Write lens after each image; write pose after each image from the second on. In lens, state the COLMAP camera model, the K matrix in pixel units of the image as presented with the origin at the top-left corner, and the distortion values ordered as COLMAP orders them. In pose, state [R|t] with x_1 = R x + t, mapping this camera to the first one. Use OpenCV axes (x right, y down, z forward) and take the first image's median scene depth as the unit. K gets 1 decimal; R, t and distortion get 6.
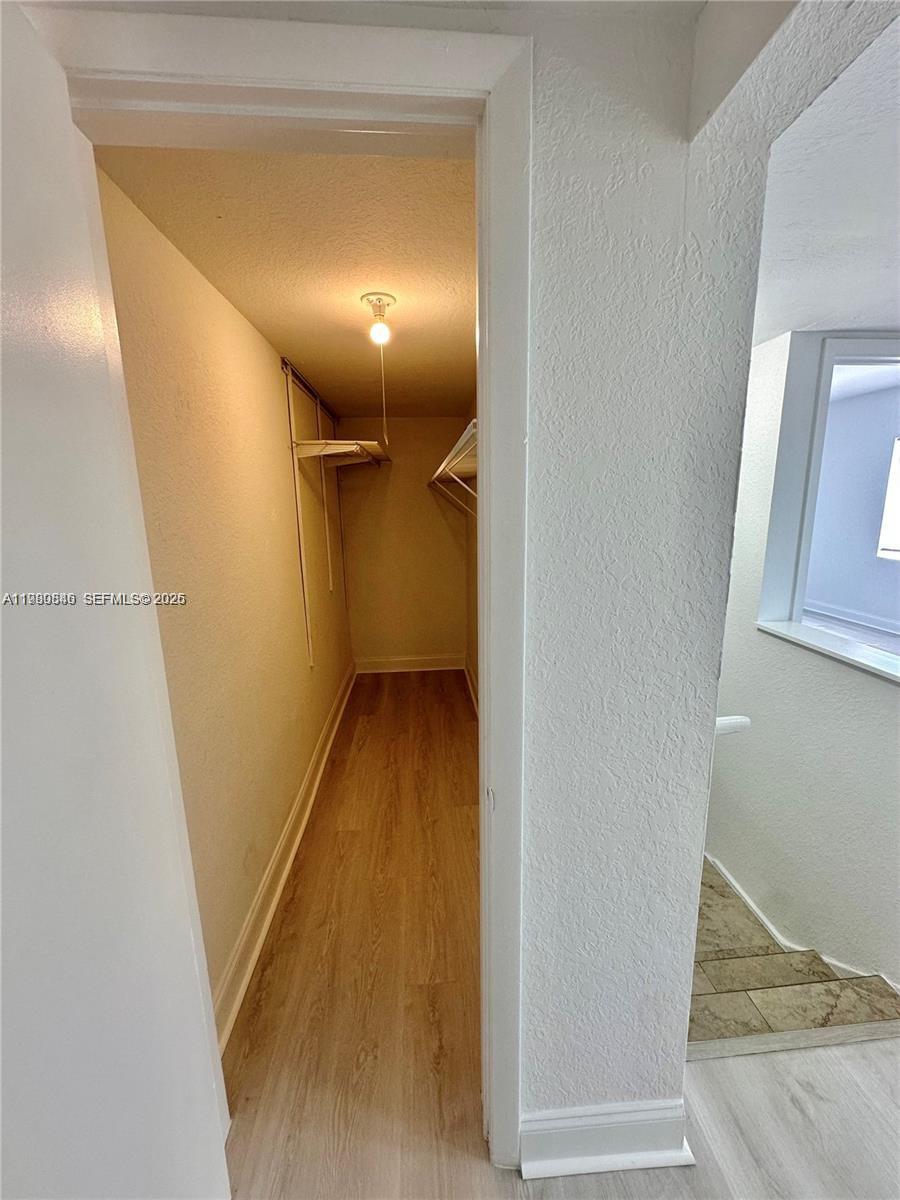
lens RADIAL K [[479.4, 0, 456.8], [0, 479.4, 598.2], [0, 0, 1]] dist [-0.004219, 0.001274]
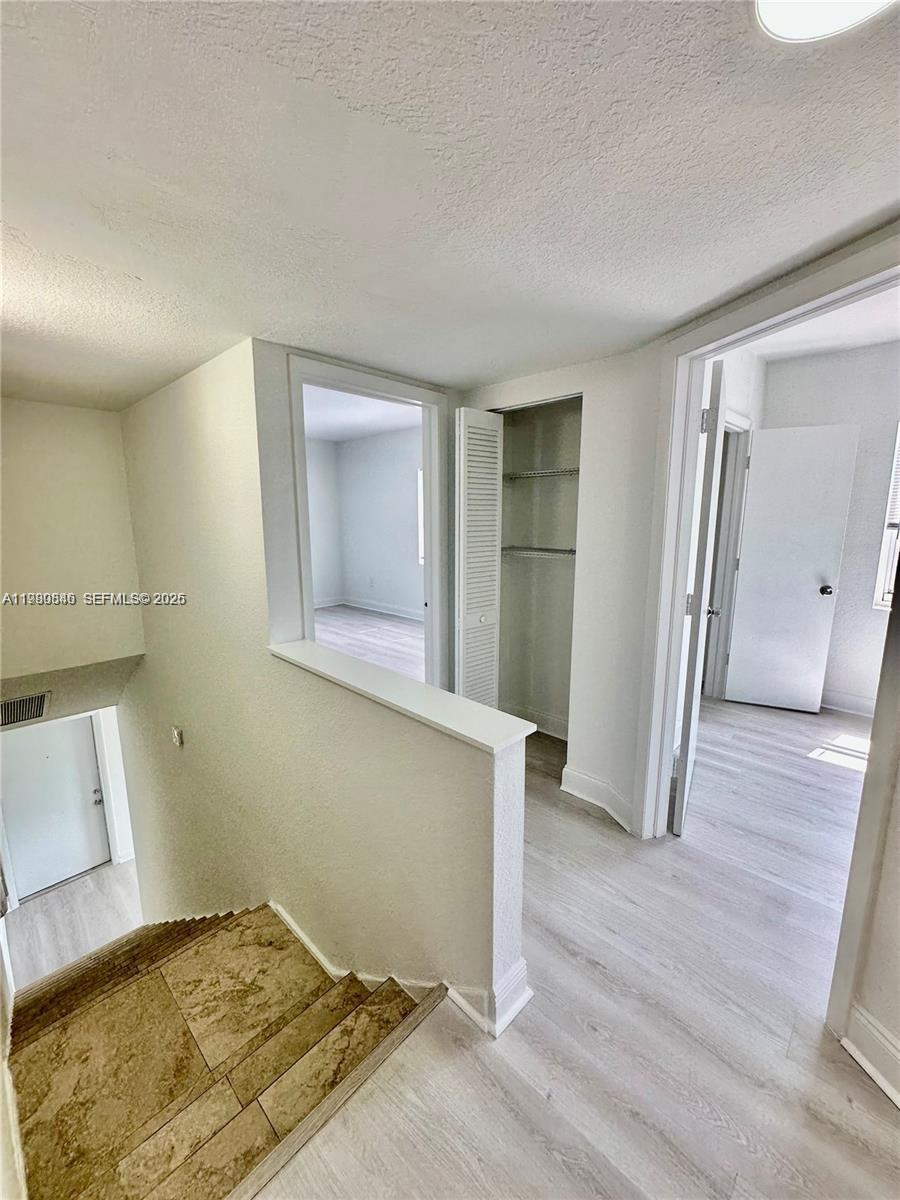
lens RADIAL K [[479.4, 0, 451.7], [0, 479.4, 600.3], [0, 0, 1]] dist [-0.004219, 0.001274]
pose [[0.745277, -0.104292, 0.658548, 0.318949], [0.122613, 0.992284, 0.018385, -0.013903], [-0.655385, 0.067044, 0.752314, 0.070287]]
